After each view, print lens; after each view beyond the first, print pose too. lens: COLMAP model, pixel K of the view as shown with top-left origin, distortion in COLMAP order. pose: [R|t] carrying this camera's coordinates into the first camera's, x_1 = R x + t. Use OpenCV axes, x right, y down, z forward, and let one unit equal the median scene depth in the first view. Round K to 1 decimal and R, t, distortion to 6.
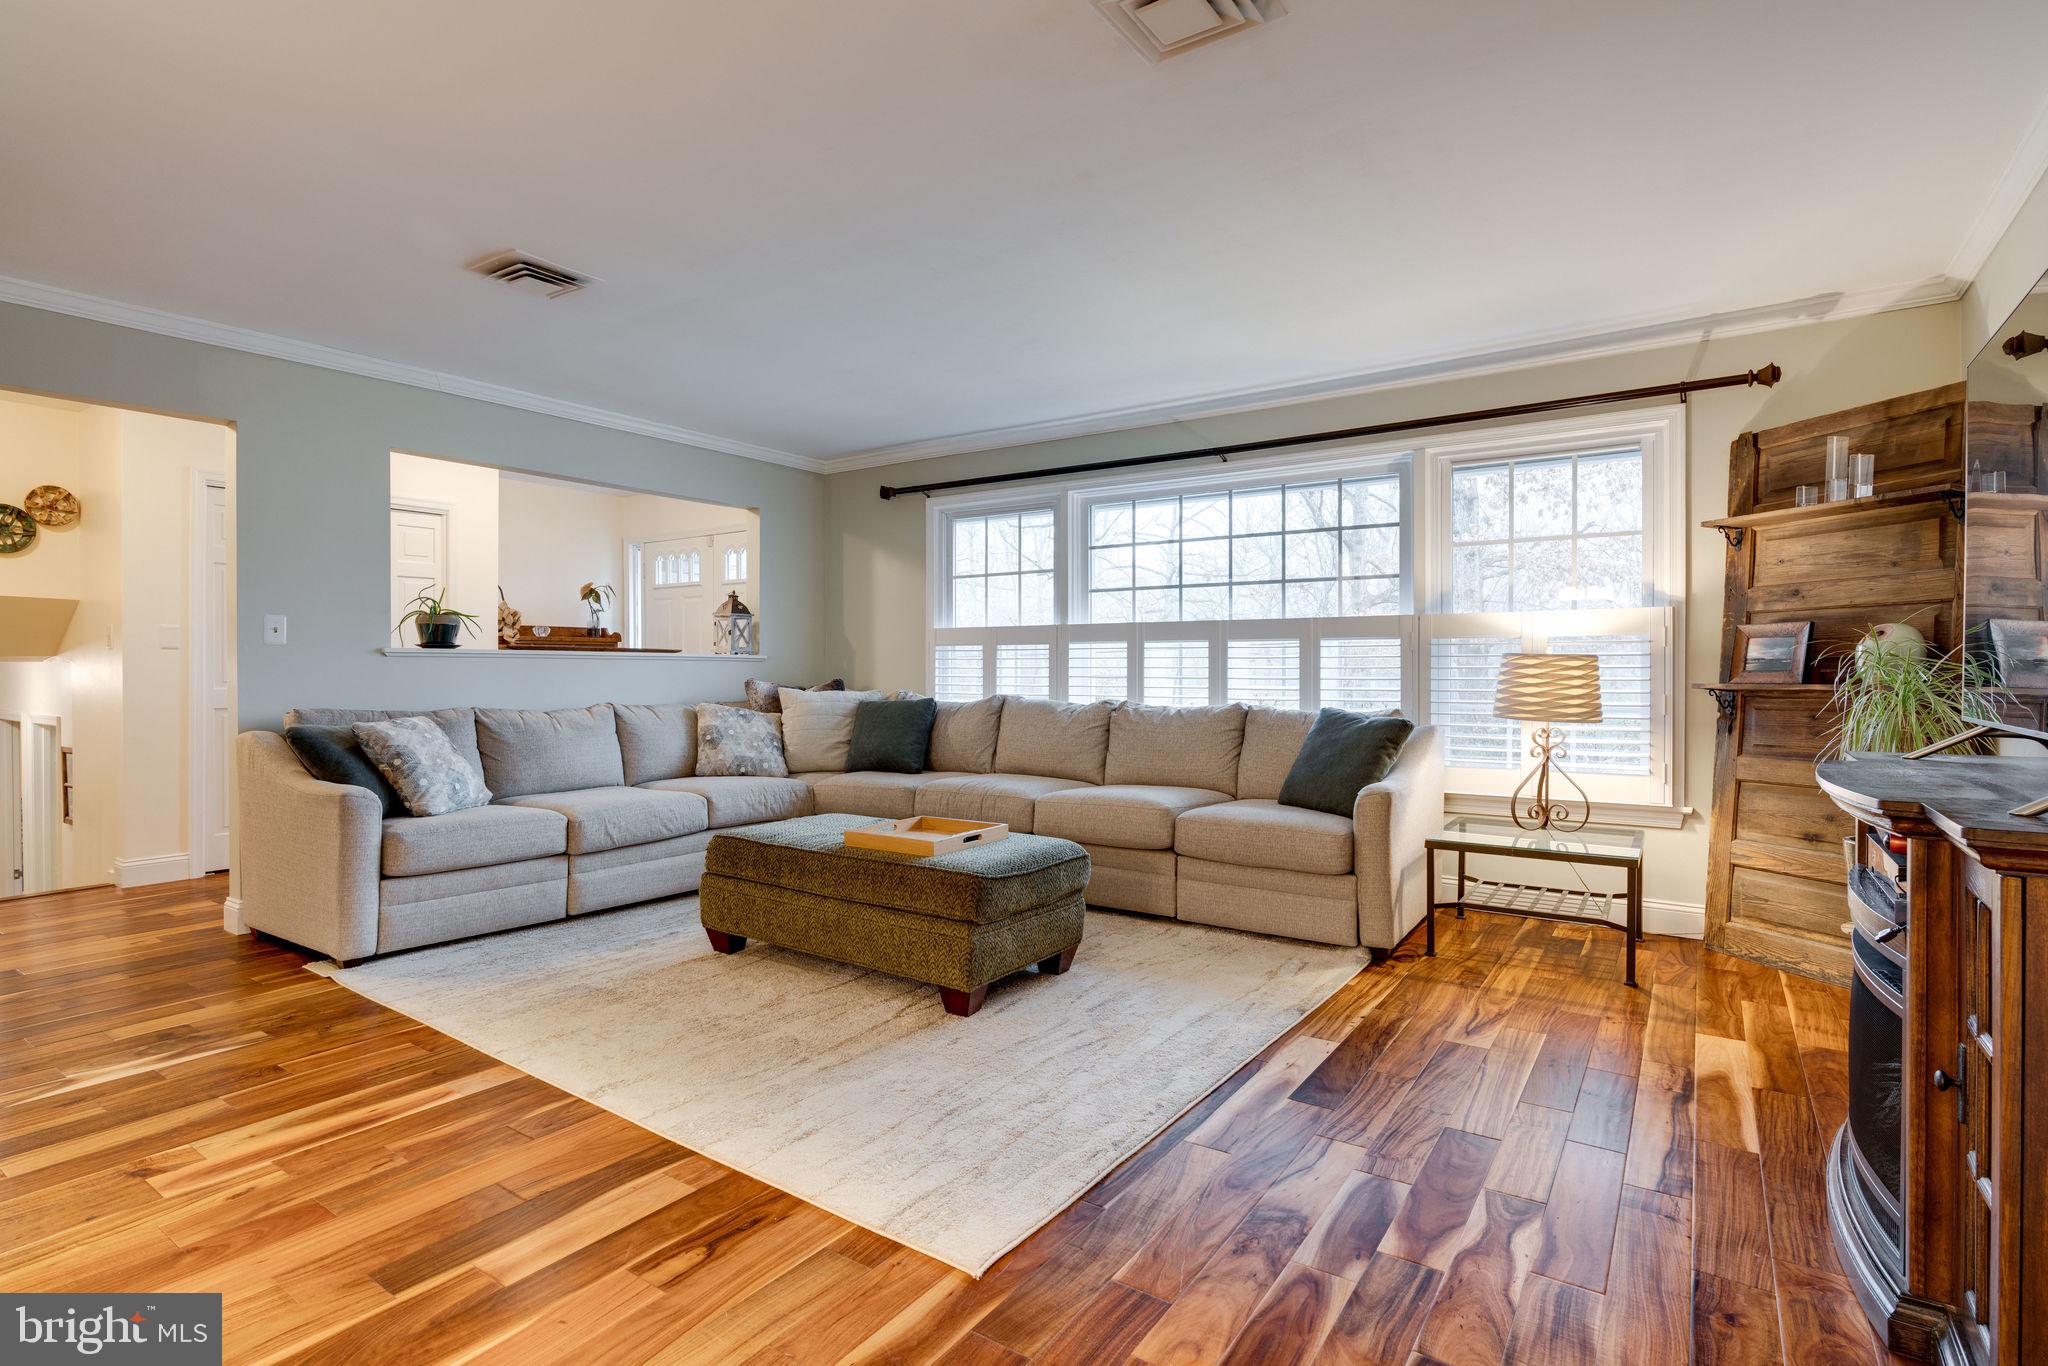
lens RADIAL K [[996.9, 0, 1020.4], [0, 996.9, 680.3], [0, 0, 1]] dist [-0.001897, -0.000197]
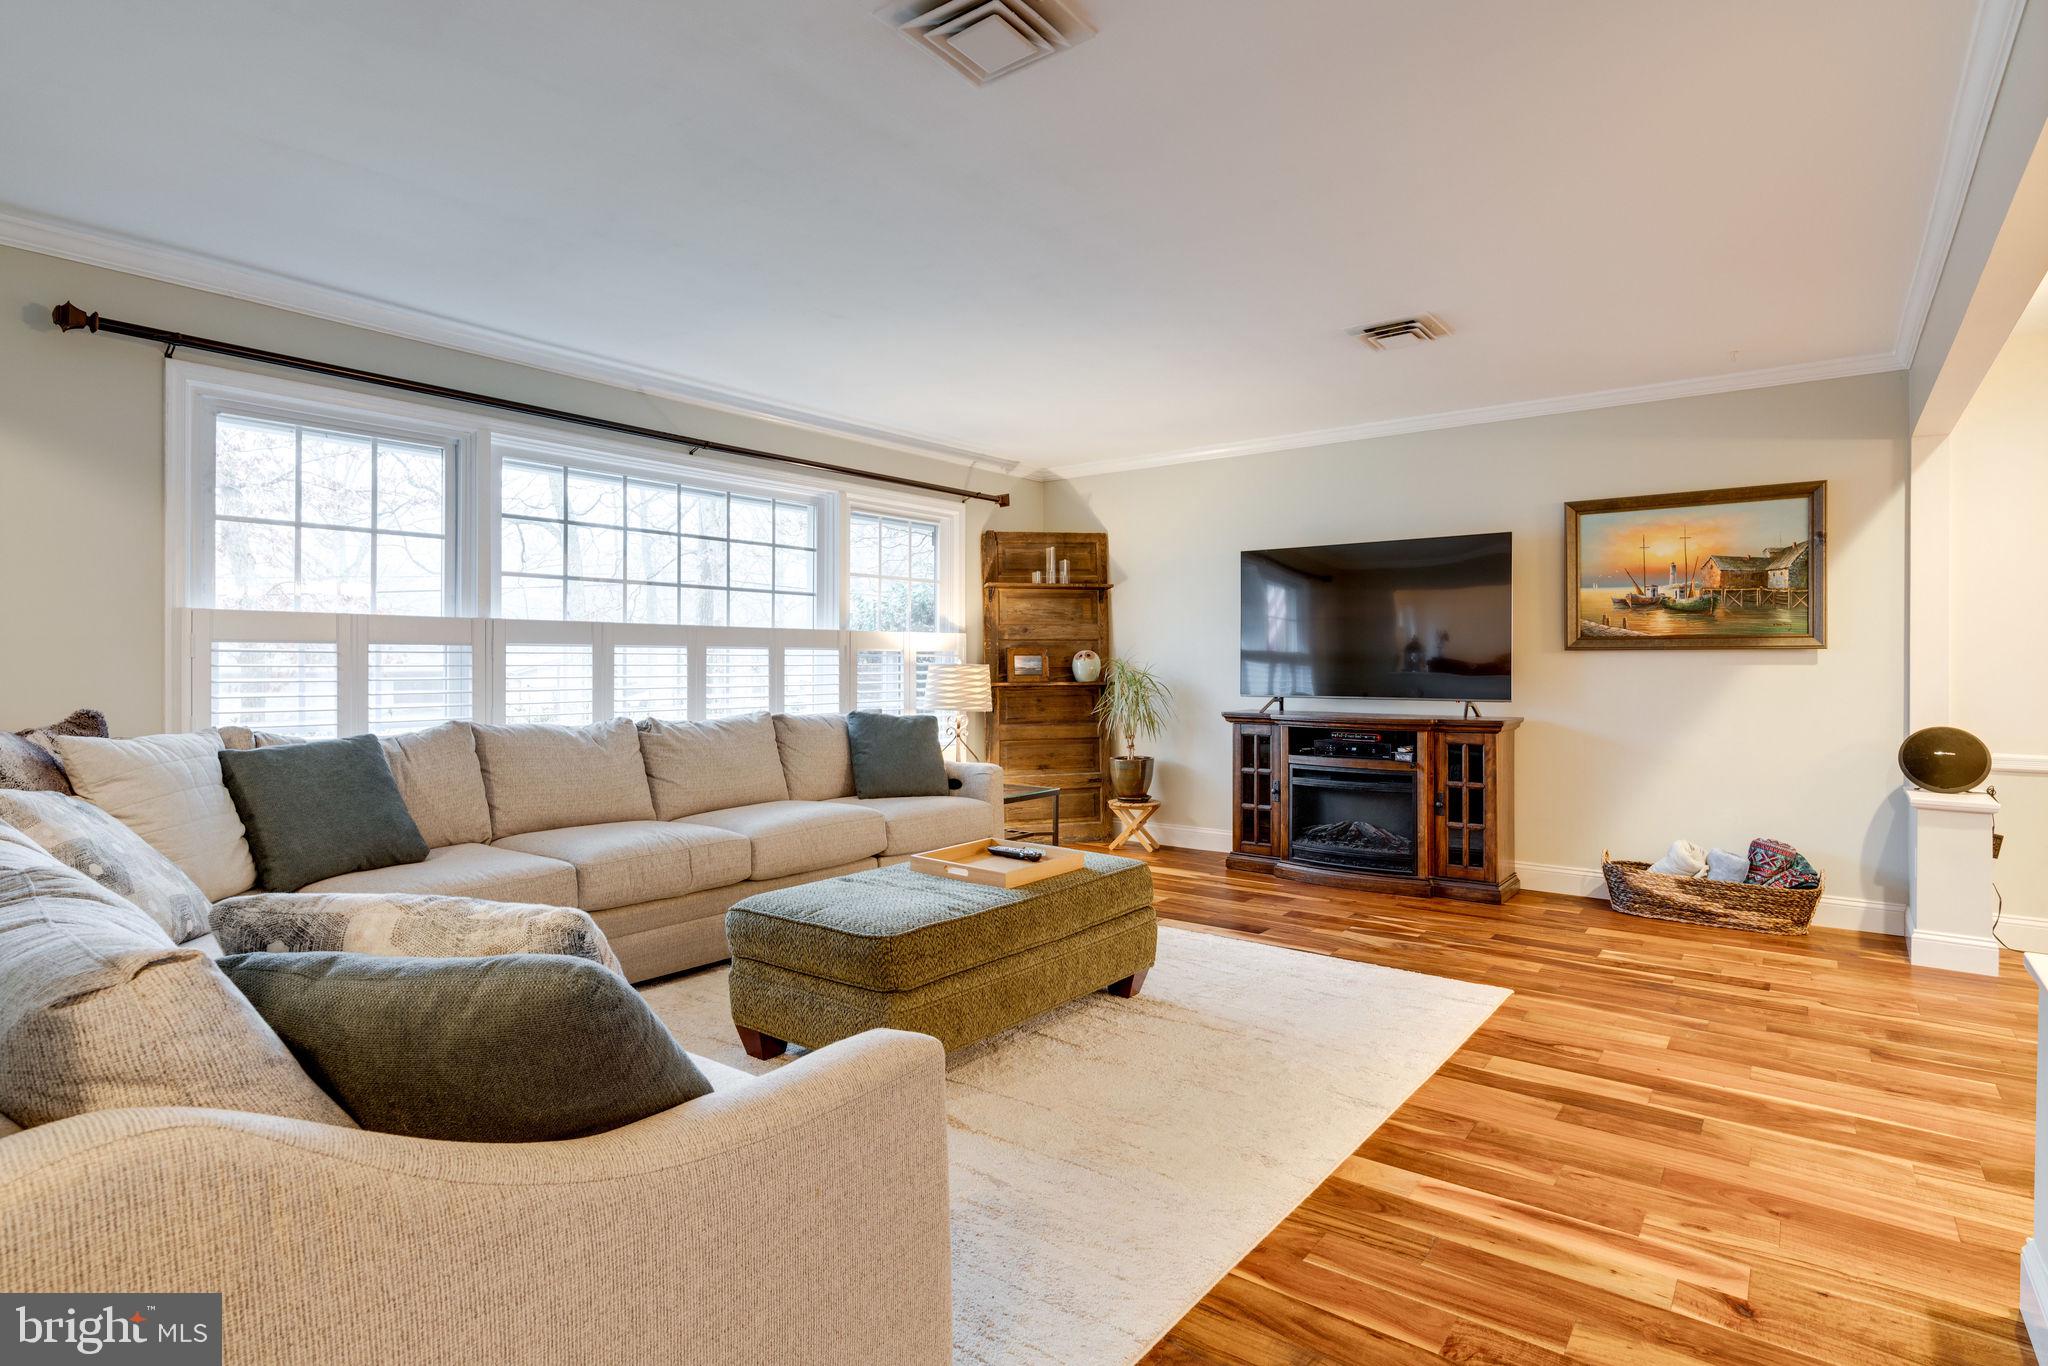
lens RADIAL K [[1031.2, 0, 1022.5], [0, 1031.2, 661.7], [0, 0, 1]] dist [-0.024000, 0.000816]
pose [[0.054378, 0.004989, 0.998508, -0.924332], [0.018256, 0.999815, -0.005989, -0.019123], [-0.998354, 0.018554, 0.054276, 0.814694]]
